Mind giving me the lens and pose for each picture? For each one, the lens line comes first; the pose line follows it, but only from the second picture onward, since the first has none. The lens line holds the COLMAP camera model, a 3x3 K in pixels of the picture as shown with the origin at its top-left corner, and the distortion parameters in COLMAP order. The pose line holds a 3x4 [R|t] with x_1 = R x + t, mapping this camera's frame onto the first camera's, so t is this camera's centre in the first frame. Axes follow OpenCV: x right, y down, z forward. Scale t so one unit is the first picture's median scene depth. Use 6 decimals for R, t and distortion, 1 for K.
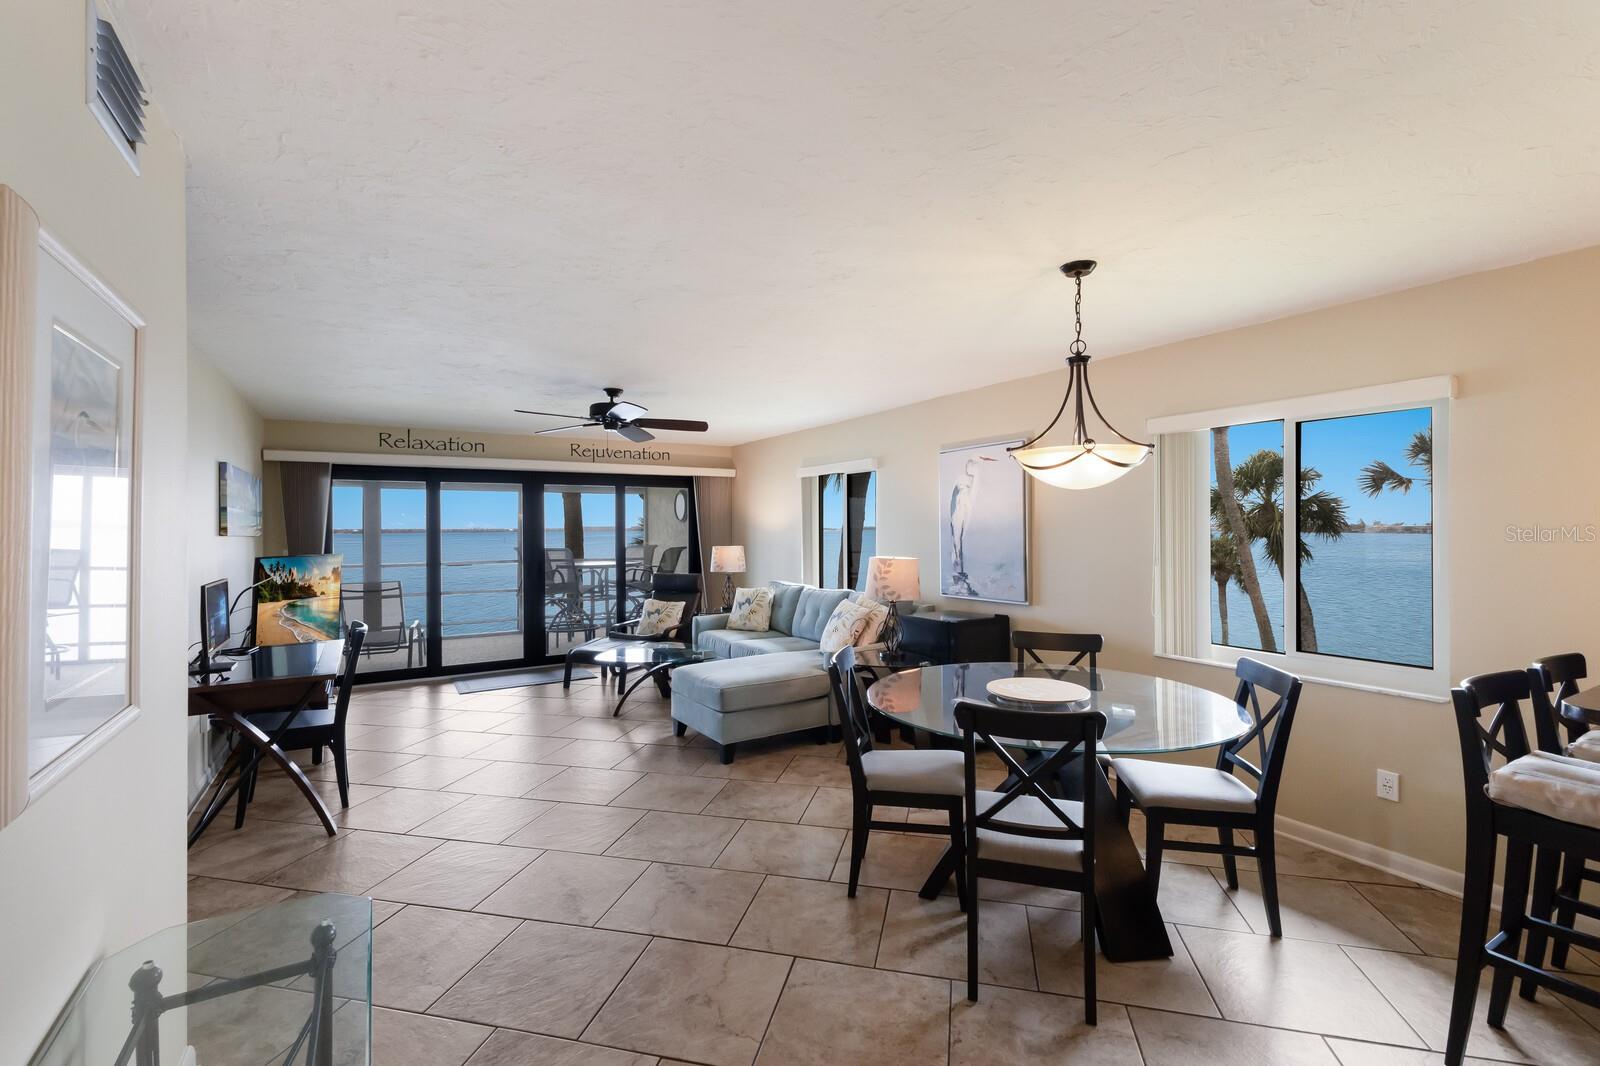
lens RADIAL K [[698.1, 0, 801.0], [0, 698.1, 524.8], [0, 0, 1]] dist [0.013372, 0.000688]
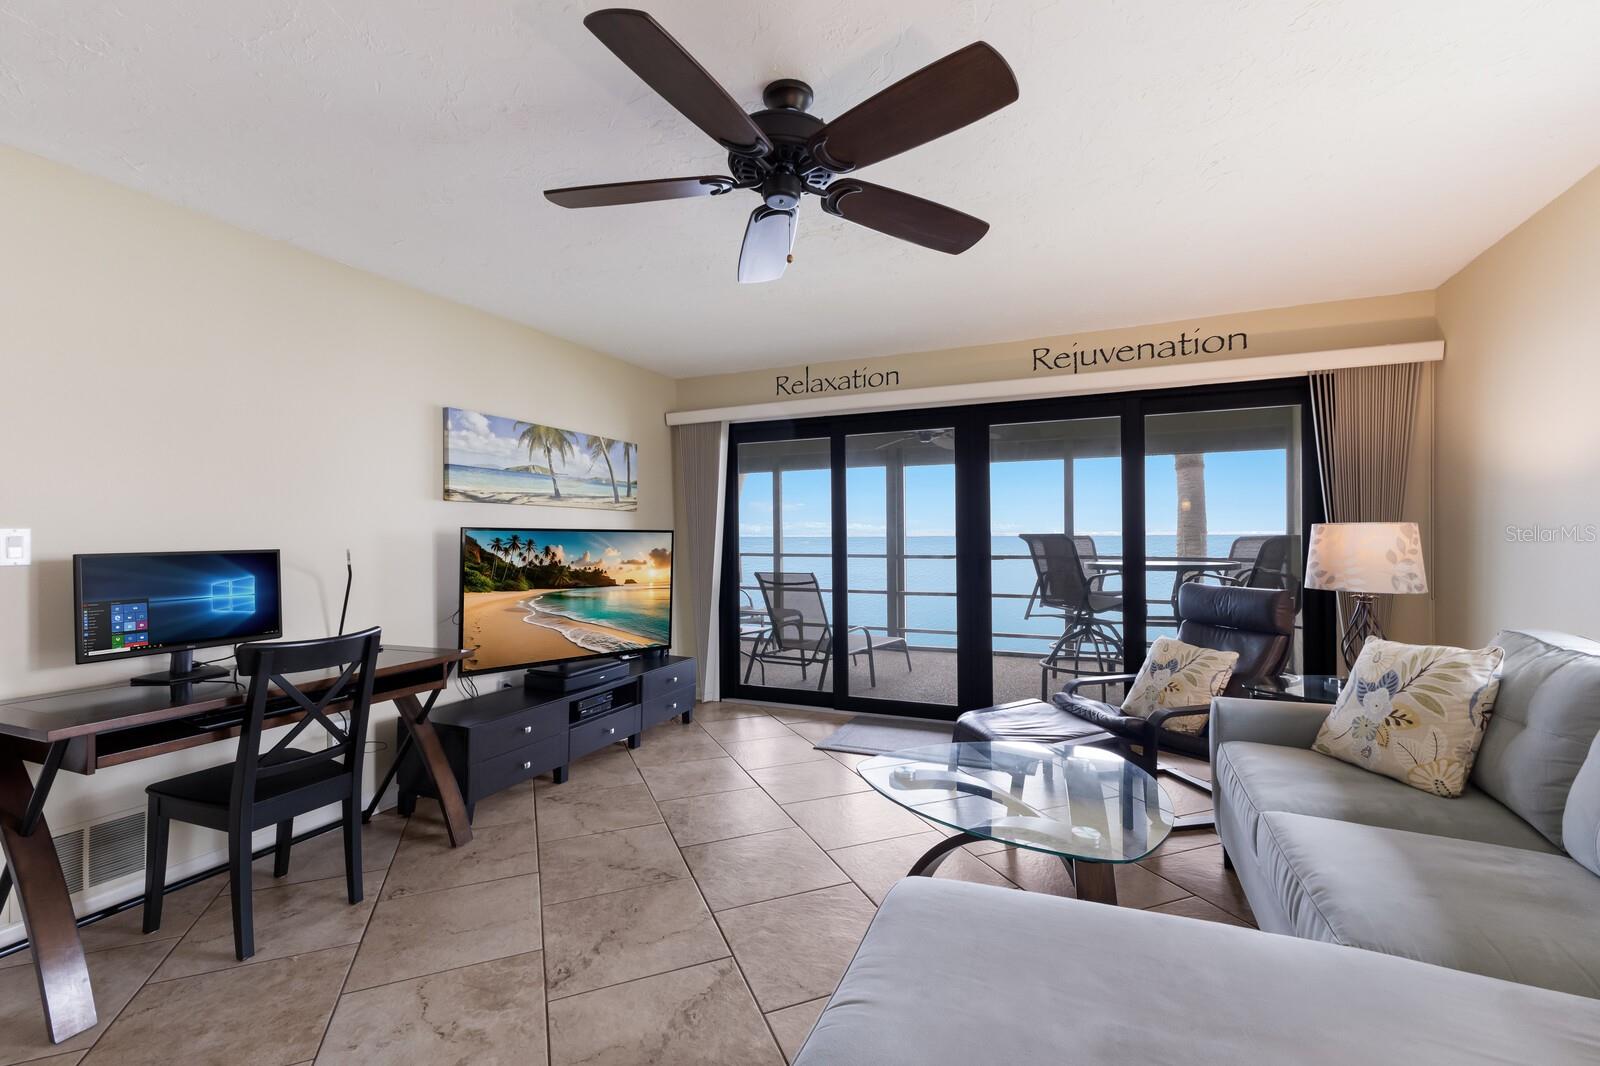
lens RADIAL K [[698.1, 0, 795.3], [0, 698.1, 540.8], [0, 0, 1]] dist [0.013372, 0.000688]
pose [[0.570863, 0.009015, -0.820996, 0.040594], [0.009255, 0.999806, 0.017414, 0.036226], [0.820993, -0.017540, 0.570669, 0.624217]]
